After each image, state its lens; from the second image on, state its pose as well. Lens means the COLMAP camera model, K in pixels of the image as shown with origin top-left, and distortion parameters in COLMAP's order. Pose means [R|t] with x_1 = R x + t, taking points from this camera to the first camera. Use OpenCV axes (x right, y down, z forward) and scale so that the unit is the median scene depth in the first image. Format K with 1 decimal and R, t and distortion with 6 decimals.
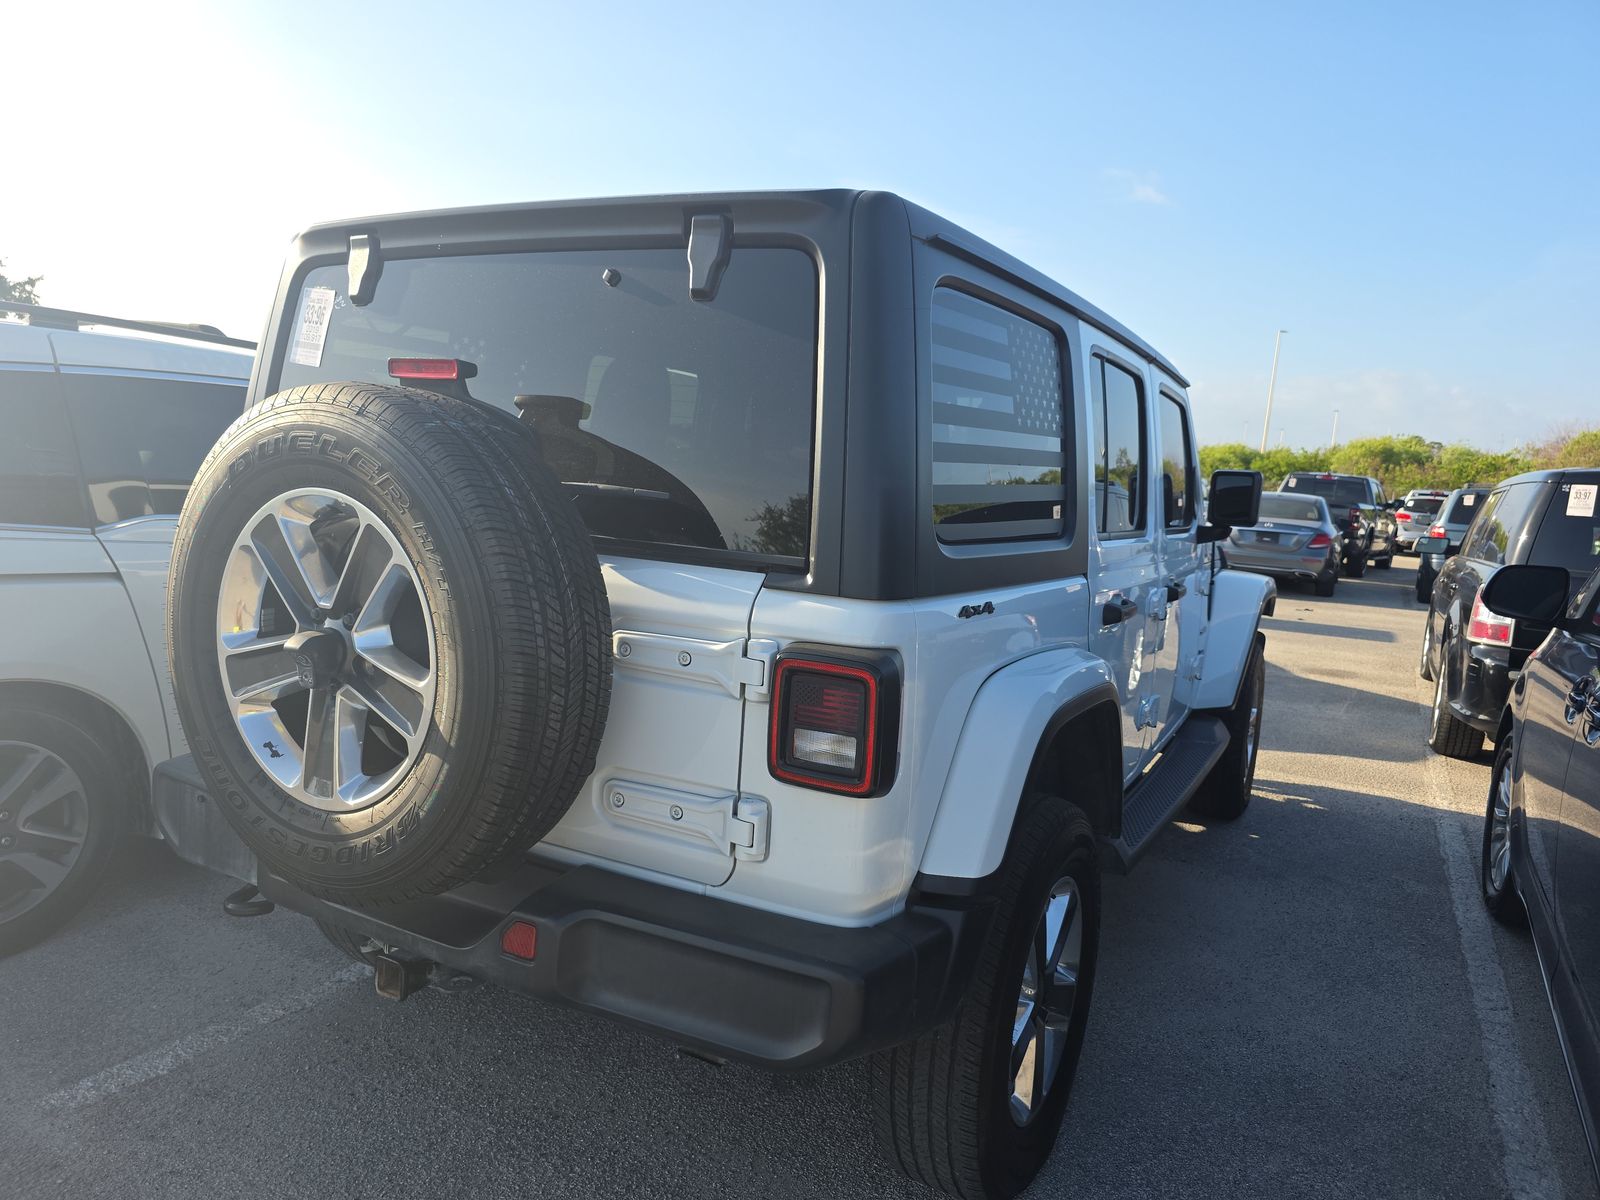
lens RADIAL K [[1097.3, 0, 810.4], [0, 1097.3, 602.2], [0, 0, 1]] dist [0.044523, -0.017137]
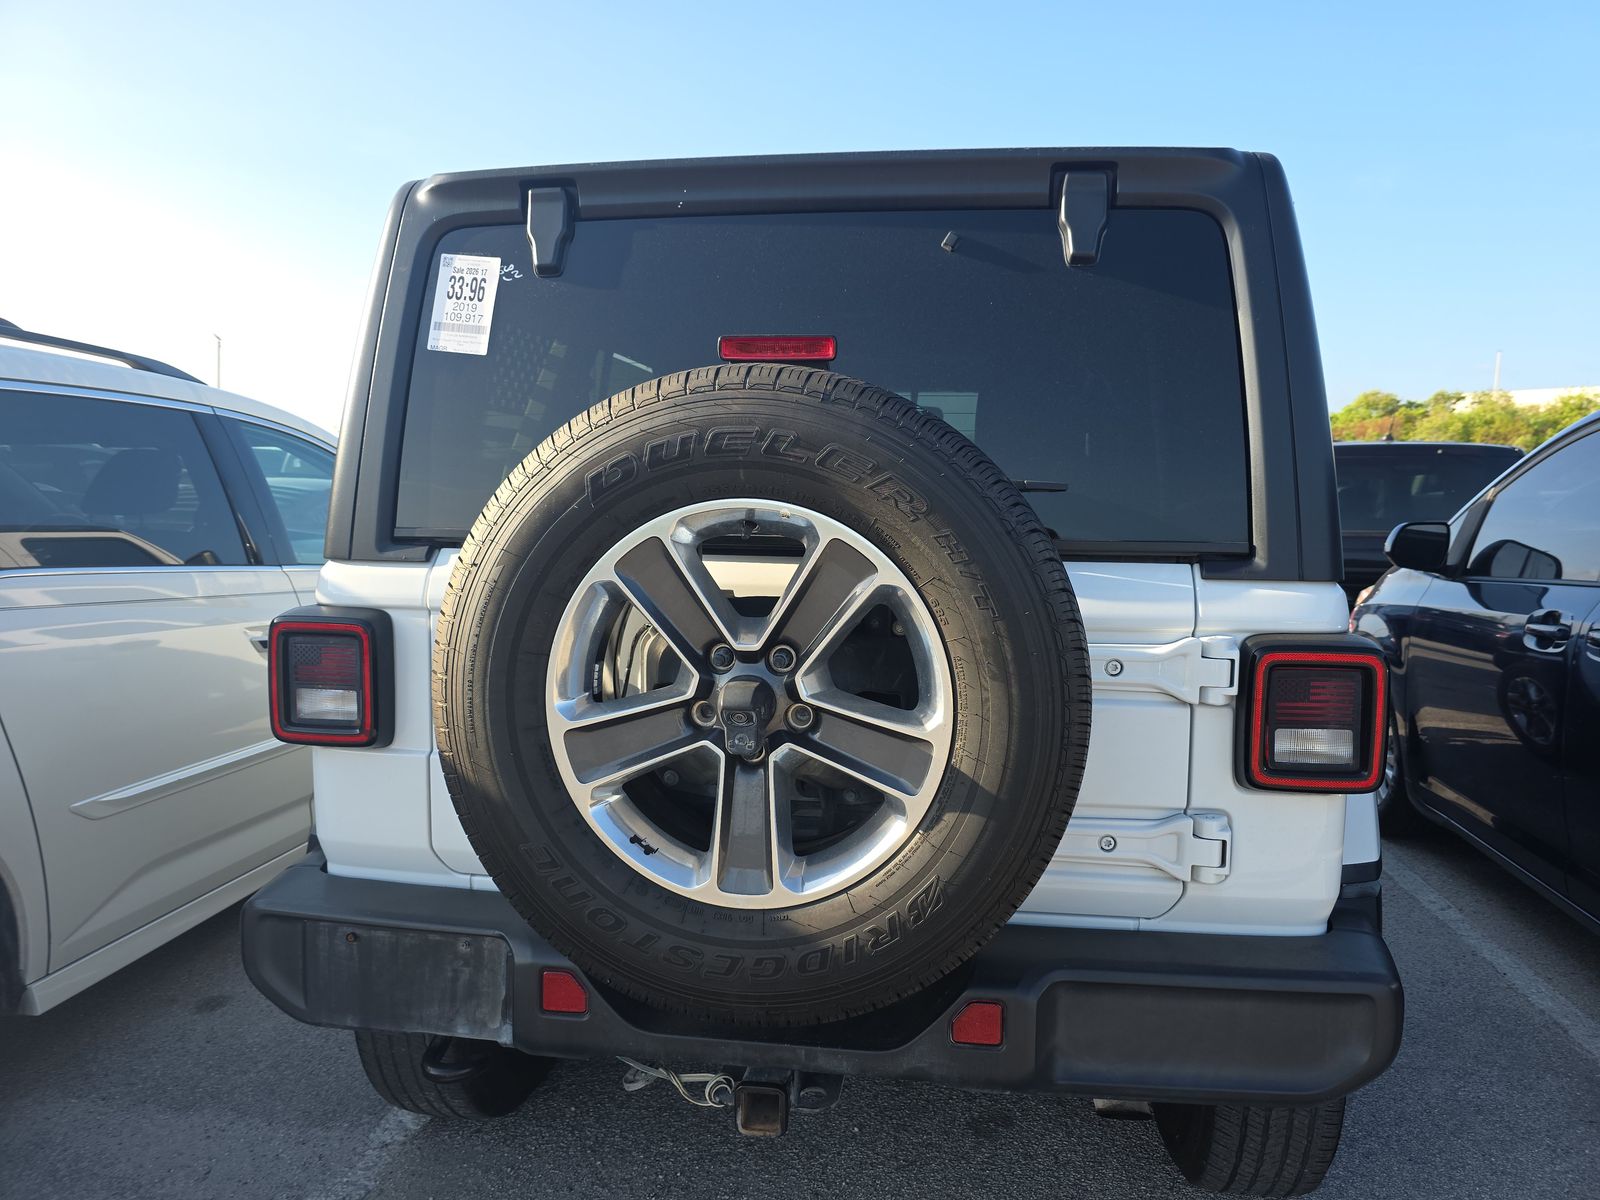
lens RADIAL K [[1097.3, 0, 829.1], [0, 1097.3, 588.0], [0, 0, 1]] dist [0.044523, -0.017137]
pose [[0.934887, -0.084020, 0.344859, -0.641361], [0.090598, 0.995883, -0.002970, -0.031447], [-0.343189, 0.034021, 0.938650, 0.246068]]
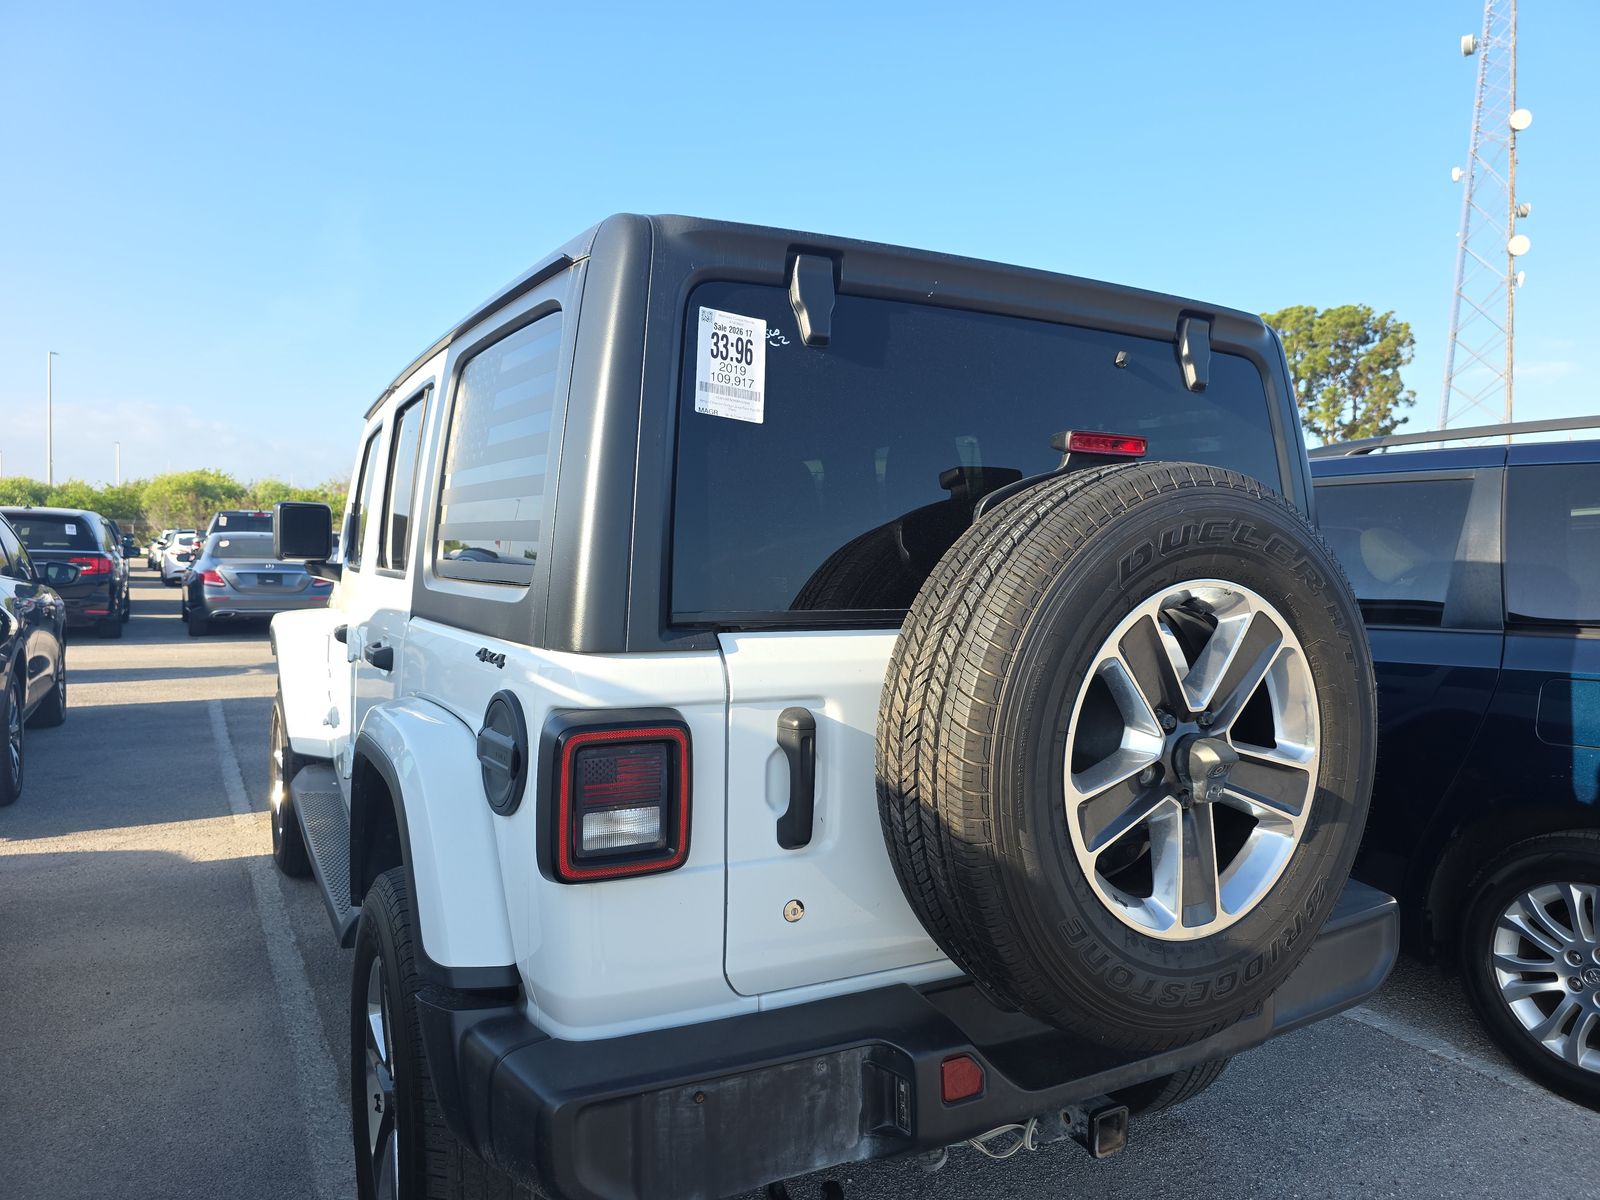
lens RADIAL K [[1097.3, 0, 802.9], [0, 1097.3, 599.4], [0, 0, 1]] dist [0.044523, -0.017137]
pose [[0.519709, -0.094069, 0.849149, -1.347153], [0.120964, 0.992009, 0.035861, -0.155242], [-0.845737, 0.084079, 0.526935, 0.782580]]
